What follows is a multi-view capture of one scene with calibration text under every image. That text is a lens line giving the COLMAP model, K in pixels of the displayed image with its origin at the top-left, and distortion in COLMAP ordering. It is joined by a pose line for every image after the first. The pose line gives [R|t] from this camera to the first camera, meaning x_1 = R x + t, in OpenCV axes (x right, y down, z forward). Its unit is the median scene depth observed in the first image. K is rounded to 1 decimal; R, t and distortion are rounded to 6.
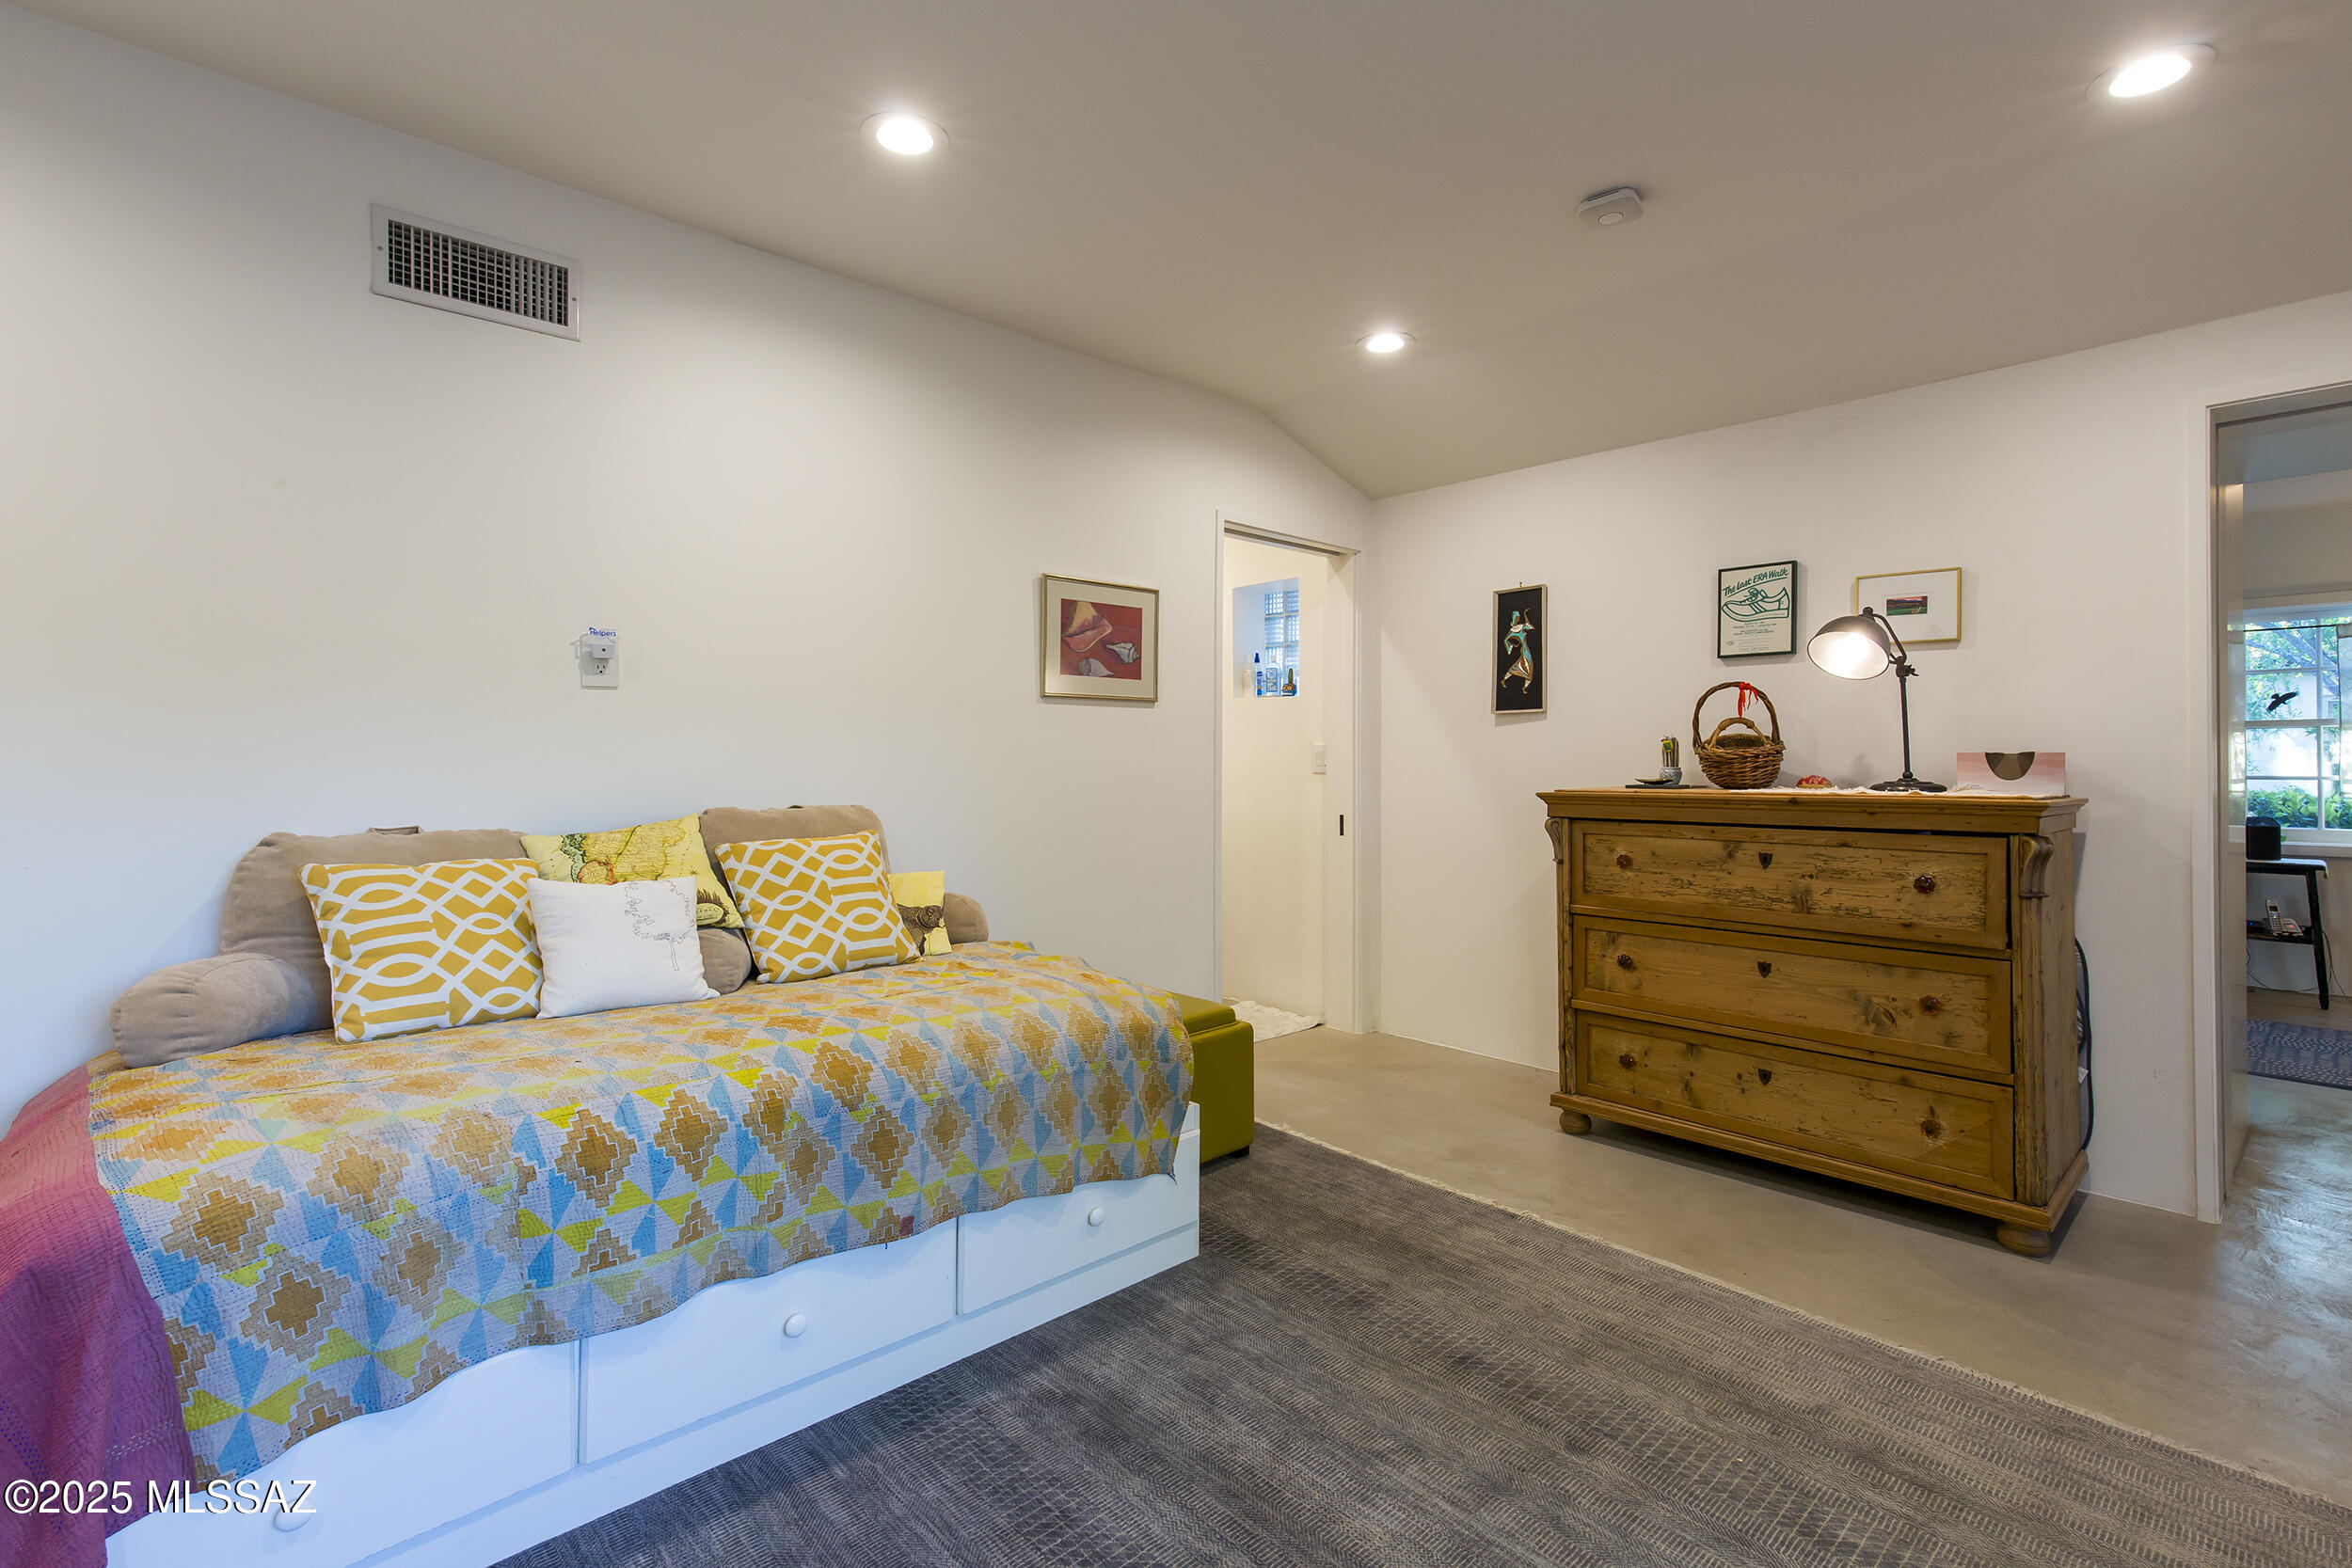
lens RADIAL K [[1083.7, 0, 1167.1], [0, 1083.7, 777.4], [0, 0, 1]] dist [0.005392, -0.000375]
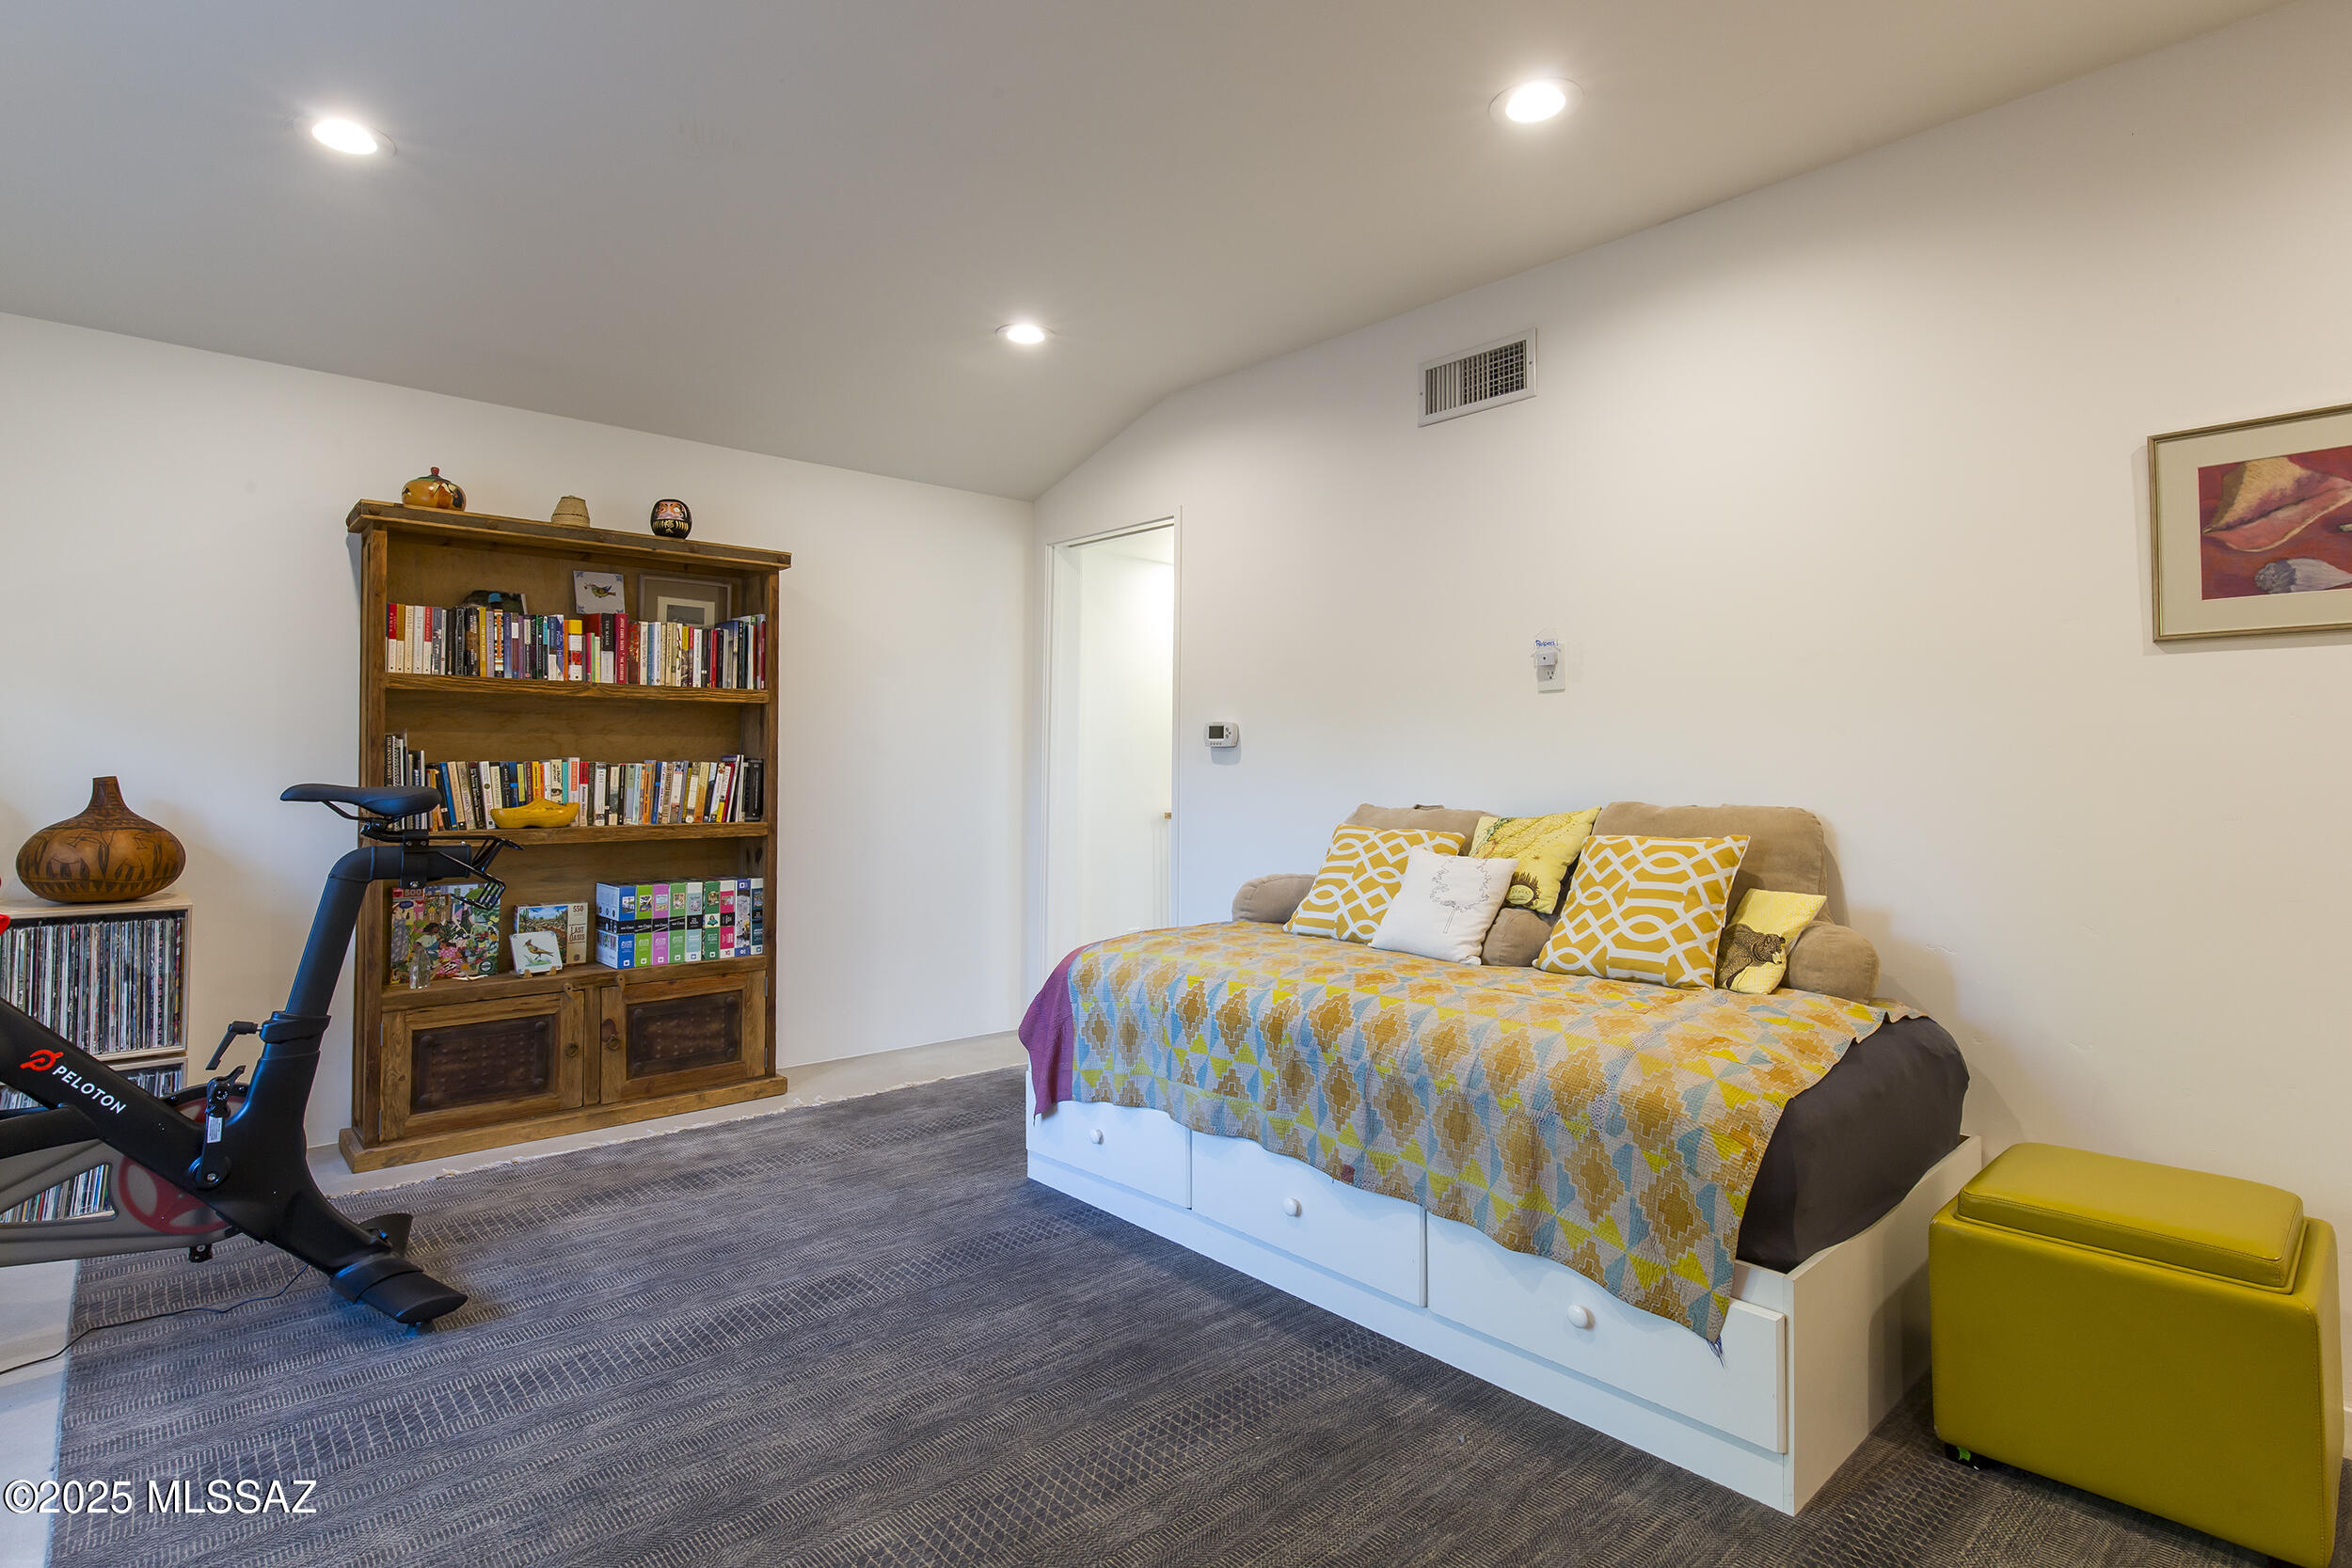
lens RADIAL K [[1180.9, 0, 1170.7], [0, 1180.9, 770.4], [0, 0, 1]] dist [-0.000733, -0.000435]
pose [[-0.017186, 0.000454, -0.999852, 0.617279], [-0.017030, 0.999855, 0.000747, 0.004843], [0.999707, 0.017040, -0.017176, 0.537564]]
